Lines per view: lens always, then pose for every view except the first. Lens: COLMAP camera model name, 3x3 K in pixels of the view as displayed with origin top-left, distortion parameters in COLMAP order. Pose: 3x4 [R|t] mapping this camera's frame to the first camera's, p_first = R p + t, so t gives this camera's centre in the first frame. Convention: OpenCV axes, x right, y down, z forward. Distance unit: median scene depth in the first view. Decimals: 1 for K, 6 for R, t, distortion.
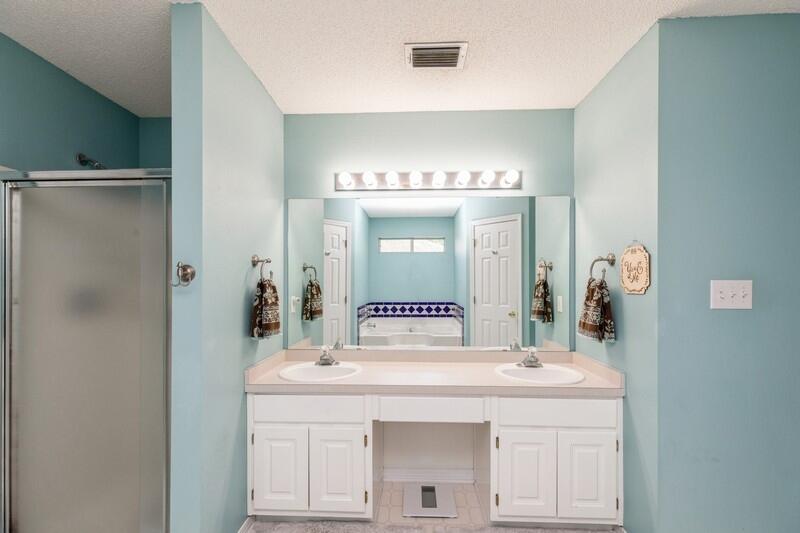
lens RADIAL K [[361.8, 0, 412.4], [0, 361.8, 283.1], [0, 0, 1]] dist [0.008442, -0.001327]
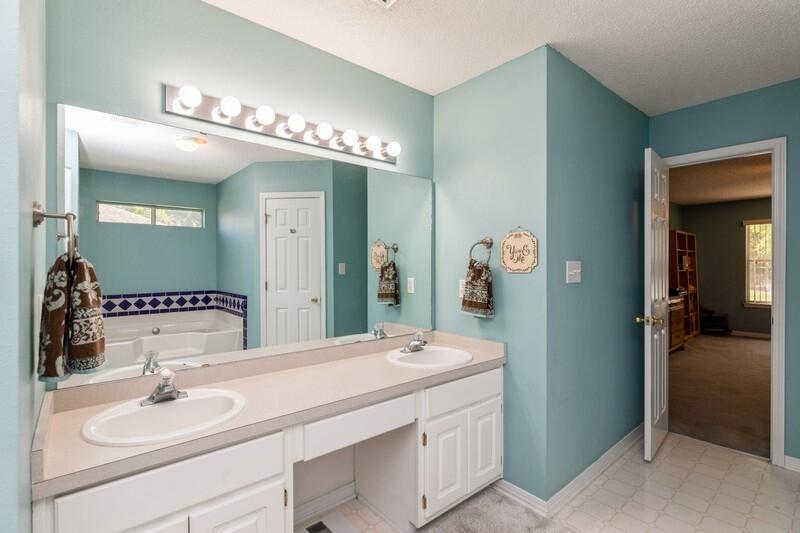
lens RADIAL K [[371.9, 0, 400.7], [0, 371.9, 267.6], [0, 0, 1]] dist [-0.007858, 0.003204]
pose [[0.747020, -0.003810, 0.664791, -0.189548], [0.004229, 0.999991, 0.000979, 0.004232], [-0.664788, 0.002080, 0.747029, 0.154448]]
